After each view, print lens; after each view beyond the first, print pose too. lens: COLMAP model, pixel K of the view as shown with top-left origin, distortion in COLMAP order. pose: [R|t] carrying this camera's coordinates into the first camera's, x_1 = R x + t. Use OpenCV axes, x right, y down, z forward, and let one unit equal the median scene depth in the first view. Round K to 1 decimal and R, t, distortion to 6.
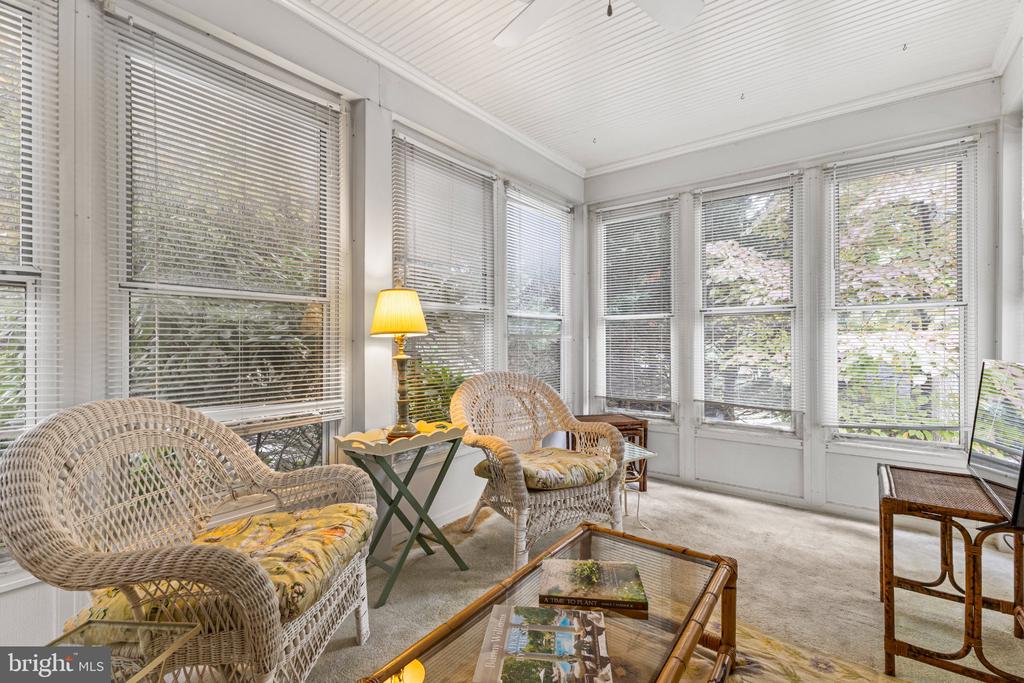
lens RADIAL K [[445.4, 0, 510.7], [0, 445.4, 340.0], [0, 0, 1]] dist [0.001498, -0.000126]
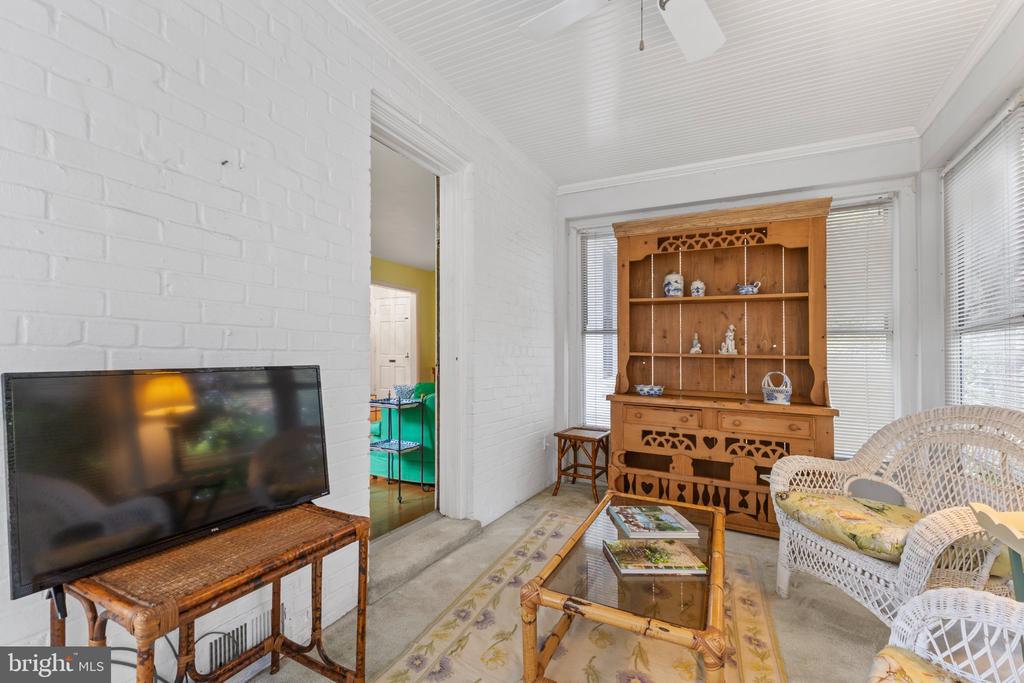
lens RADIAL K [[445.4, 0, 510.7], [0, 445.4, 340.0], [0, 0, 1]] dist [0.001498, -0.000126]
pose [[-0.980789, -0.001194, -0.195068, 1.025408], [-0.000067, 0.999983, -0.005784, -0.057517], [0.195071, -0.005660, -0.980773, 2.731850]]
